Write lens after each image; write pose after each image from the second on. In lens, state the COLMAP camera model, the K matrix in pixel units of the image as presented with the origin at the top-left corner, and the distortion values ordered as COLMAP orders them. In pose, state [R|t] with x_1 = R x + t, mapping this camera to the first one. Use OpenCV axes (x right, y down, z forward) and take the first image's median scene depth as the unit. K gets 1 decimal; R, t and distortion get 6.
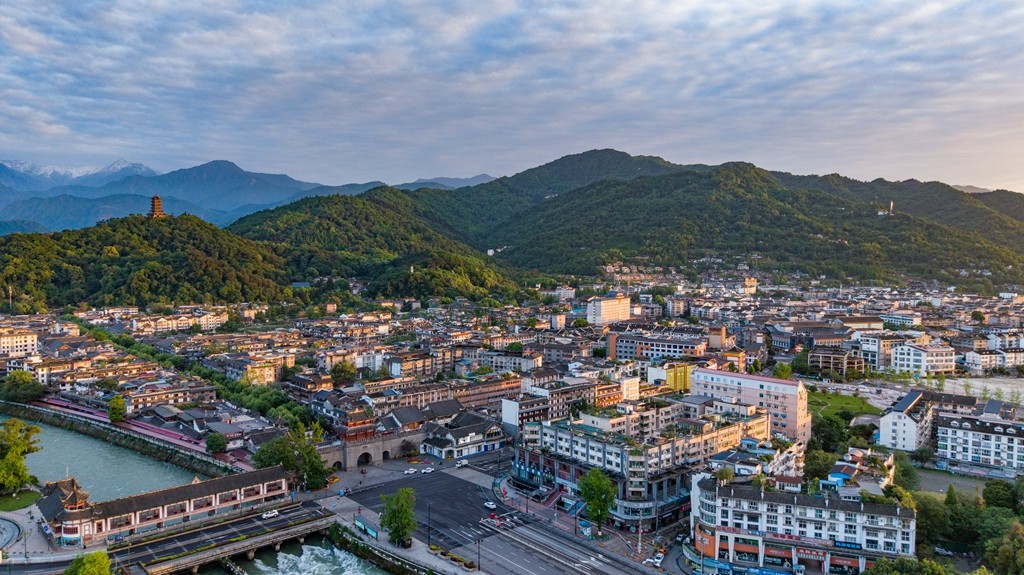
lens RADIAL K [[700.2, 0, 515.9], [0, 700.2, 285.6], [0, 0, 1]] dist [0.026587, -0.027315]
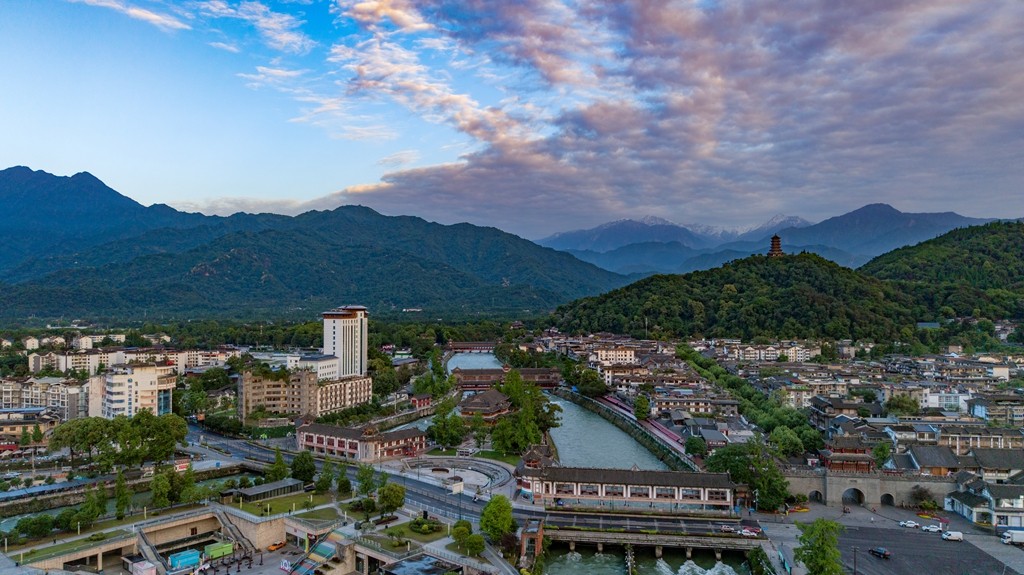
lens RADIAL K [[709.2, 0, 499.7], [0, 709.2, 302.6], [0, 0, 1]] dist [0.025761, -0.028161]
pose [[0.633982, -0.002733, -0.773343, 0.127498], [-0.033027, 0.998986, -0.030606, 0.052445], [0.772642, 0.044944, 0.633249, 0.134187]]
